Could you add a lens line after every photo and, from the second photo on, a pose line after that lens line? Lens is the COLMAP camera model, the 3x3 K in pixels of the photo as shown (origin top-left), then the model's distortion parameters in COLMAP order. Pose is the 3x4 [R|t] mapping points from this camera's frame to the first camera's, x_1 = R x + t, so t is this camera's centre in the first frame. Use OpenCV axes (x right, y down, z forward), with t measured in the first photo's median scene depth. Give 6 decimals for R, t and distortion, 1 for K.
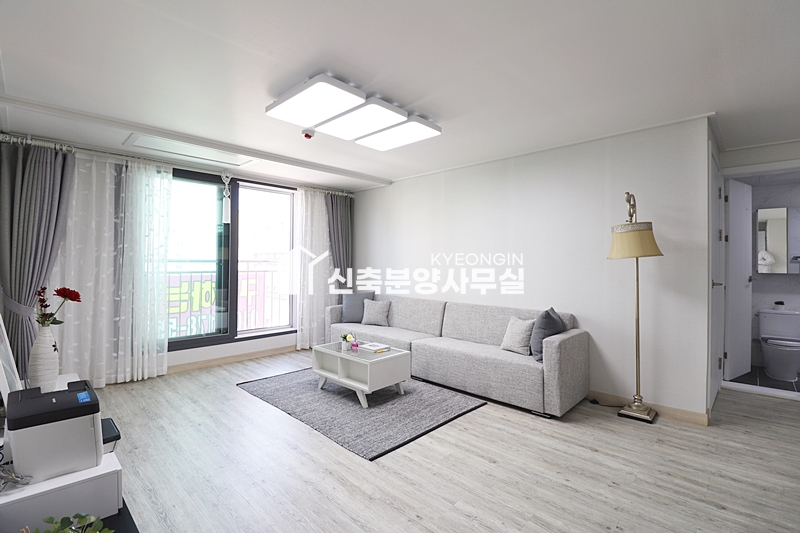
lens RADIAL K [[367.9, 0, 405.0], [0, 367.9, 260.6], [0, 0, 1]] dist [-0.001393, -0.013970]
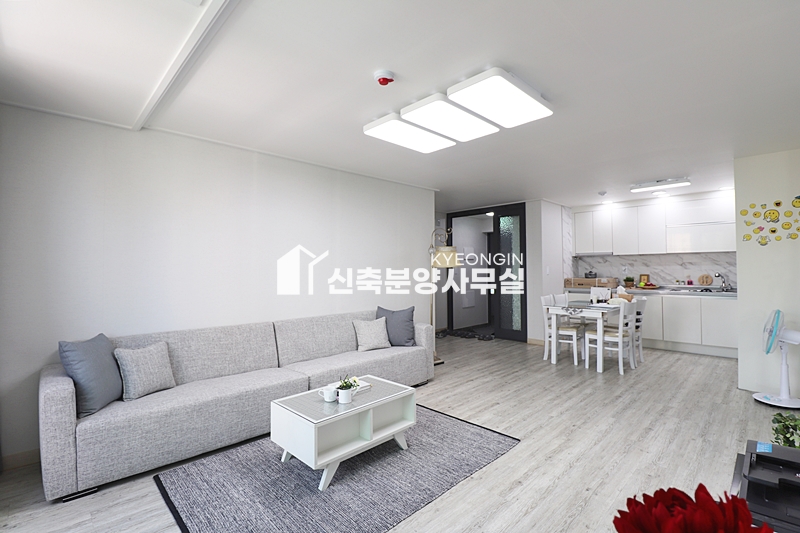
lens RADIAL K [[367.9, 0, 405.0], [0, 367.9, 260.6], [0, 0, 1]] dist [-0.001393, -0.013970]
pose [[0.034805, 0.015694, 0.999271, -0.799098], [0.003148, 0.999870, -0.015813, -0.007990], [-0.999389, 0.003696, 0.034751, 0.825554]]
